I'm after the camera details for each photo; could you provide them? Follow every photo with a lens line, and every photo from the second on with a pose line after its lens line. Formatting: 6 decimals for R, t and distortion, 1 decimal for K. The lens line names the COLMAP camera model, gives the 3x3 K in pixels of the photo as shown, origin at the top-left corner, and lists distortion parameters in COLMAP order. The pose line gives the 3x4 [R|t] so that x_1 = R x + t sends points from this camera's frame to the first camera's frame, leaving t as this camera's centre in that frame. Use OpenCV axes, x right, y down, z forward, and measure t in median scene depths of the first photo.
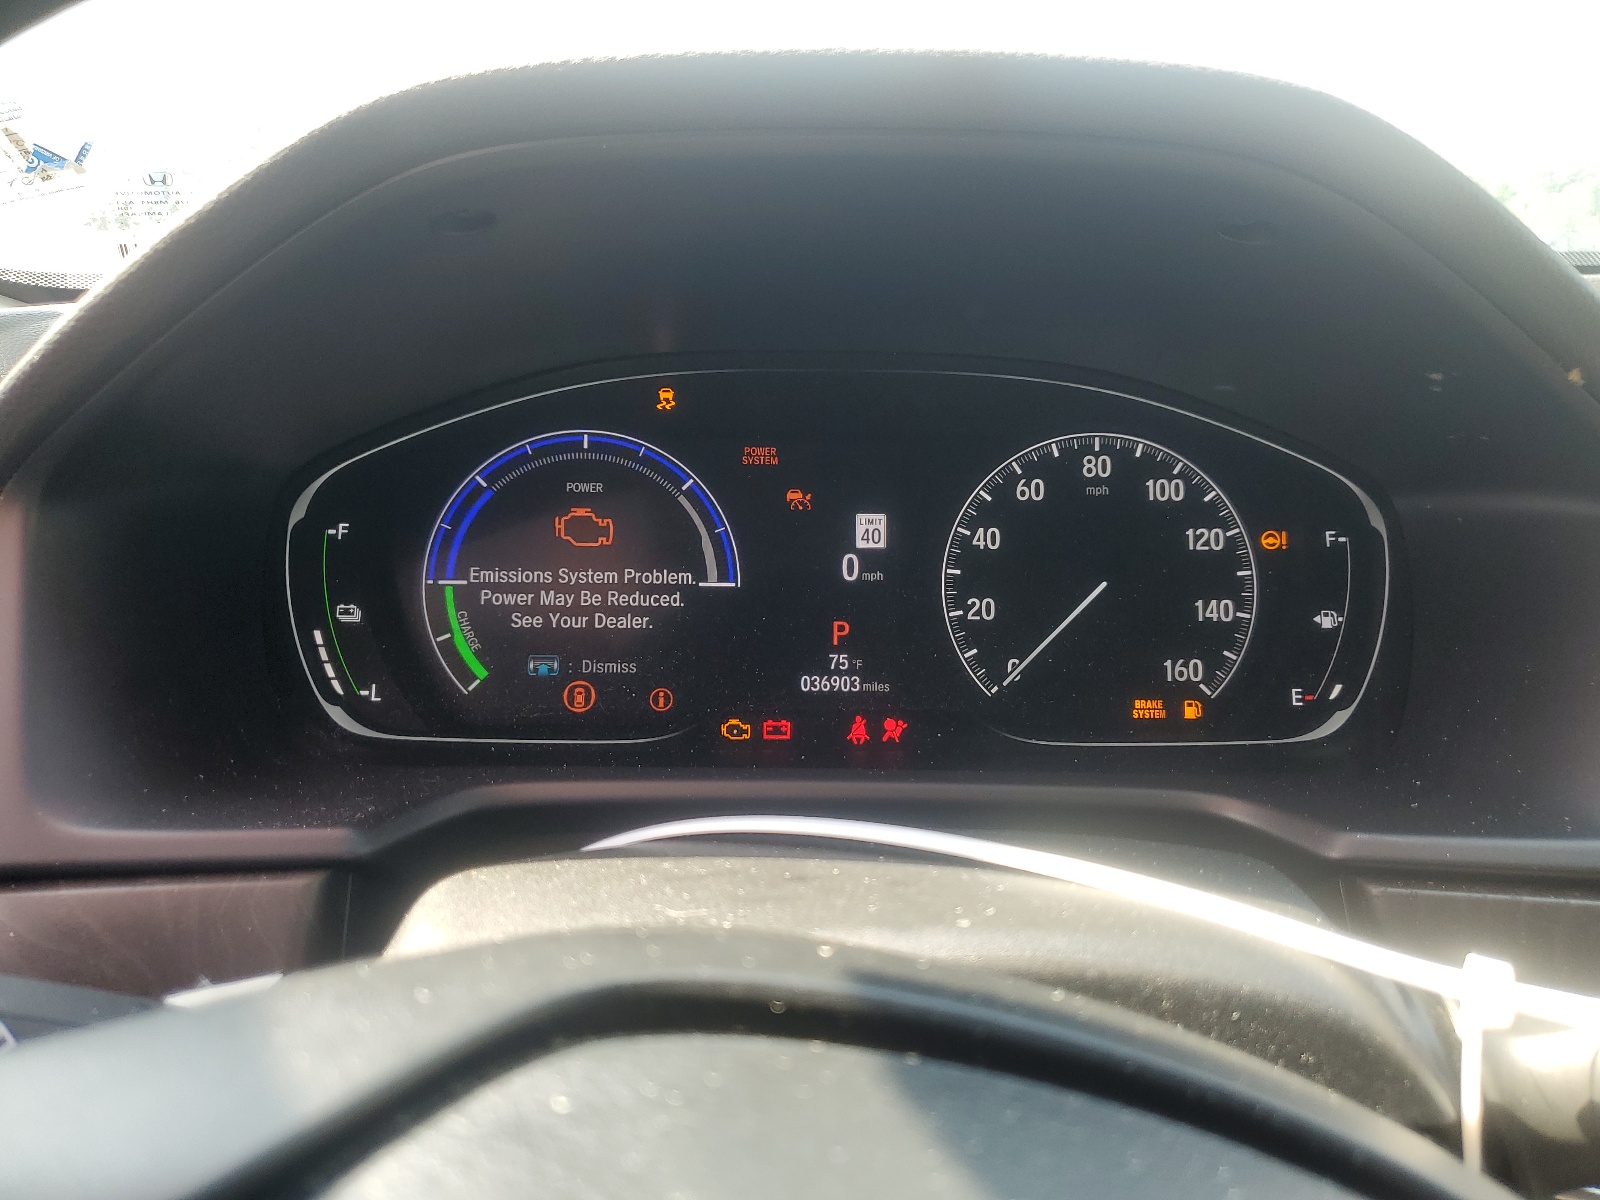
lens RADIAL K [[1214.6, 0, 797.7], [0, 1214.6, 598.2], [0, 0, 1]] dist [-0.004784, -0.000880]
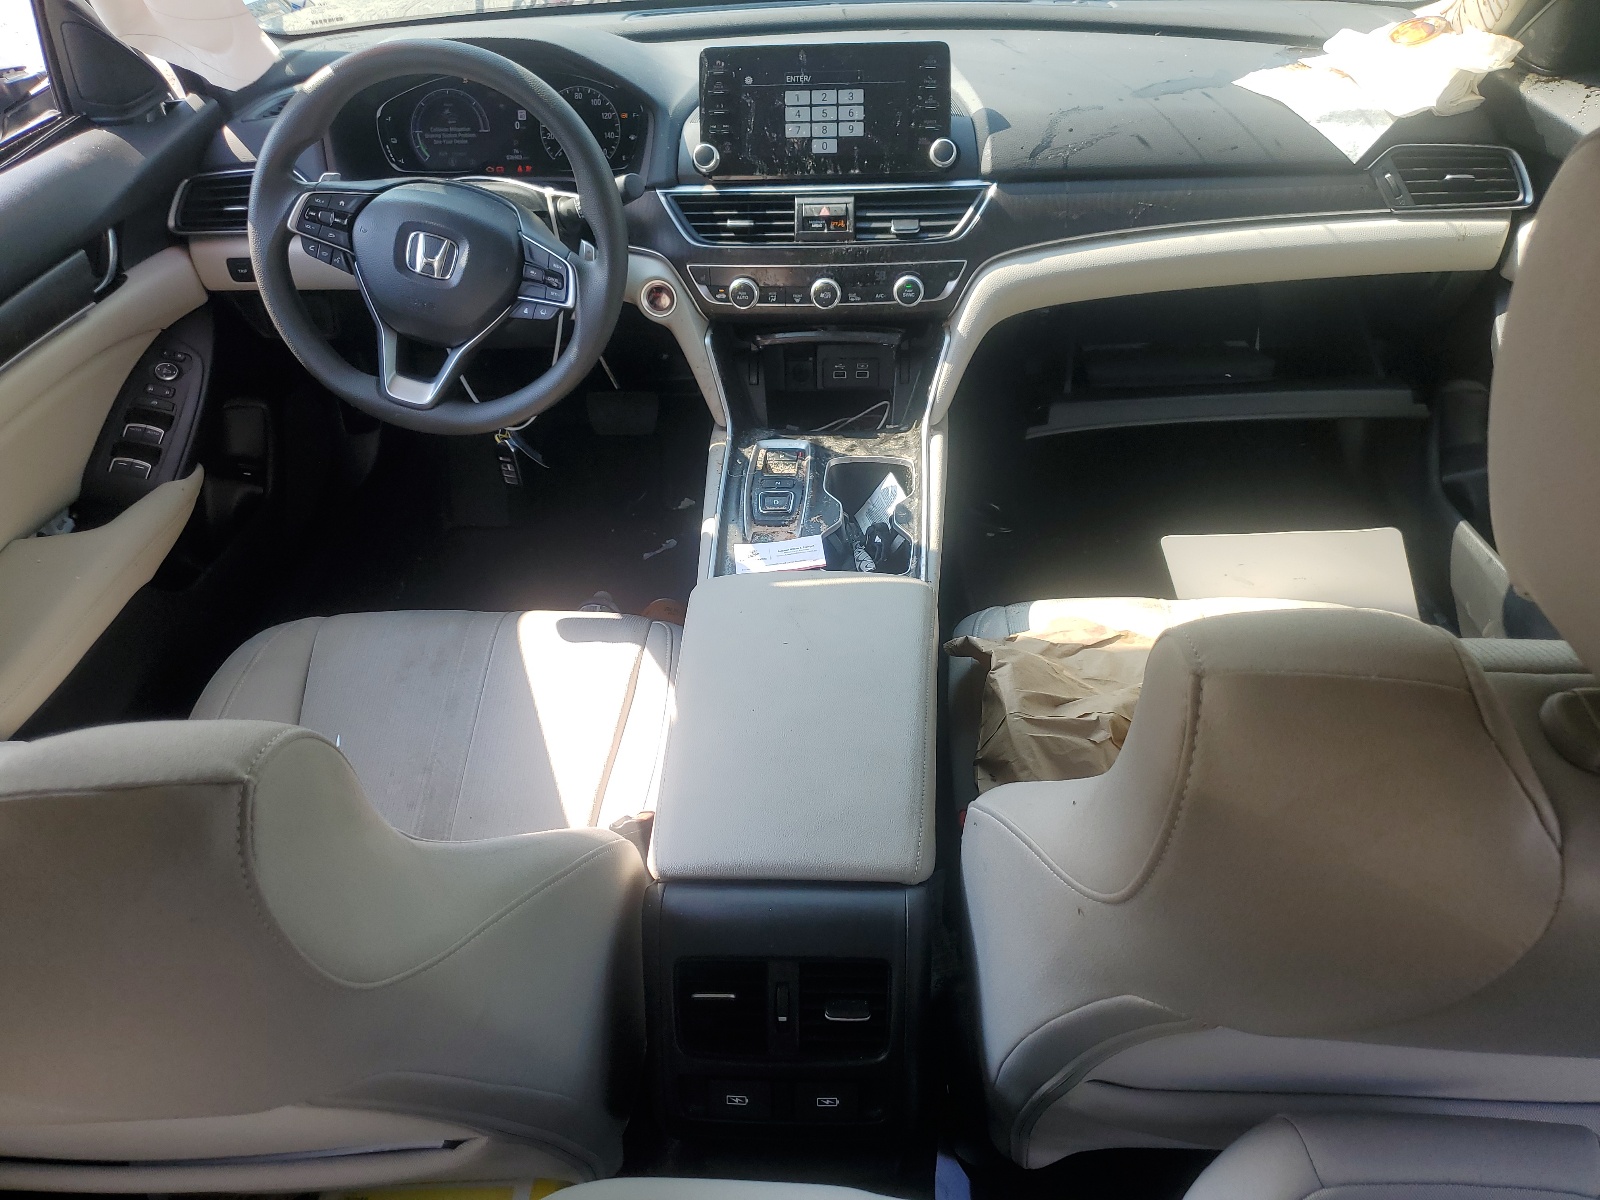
lens RADIAL K [[1214.6, 0, 802.8], [0, 1214.6, 600.0], [0, 0, 1]] dist [-0.004784, -0.000880]
pose [[0.996900, 0.009966, -0.078041, 1.283971], [0.020036, 0.927077, 0.374335, -0.053154], [0.076081, -0.374738, 0.924004, -3.120730]]
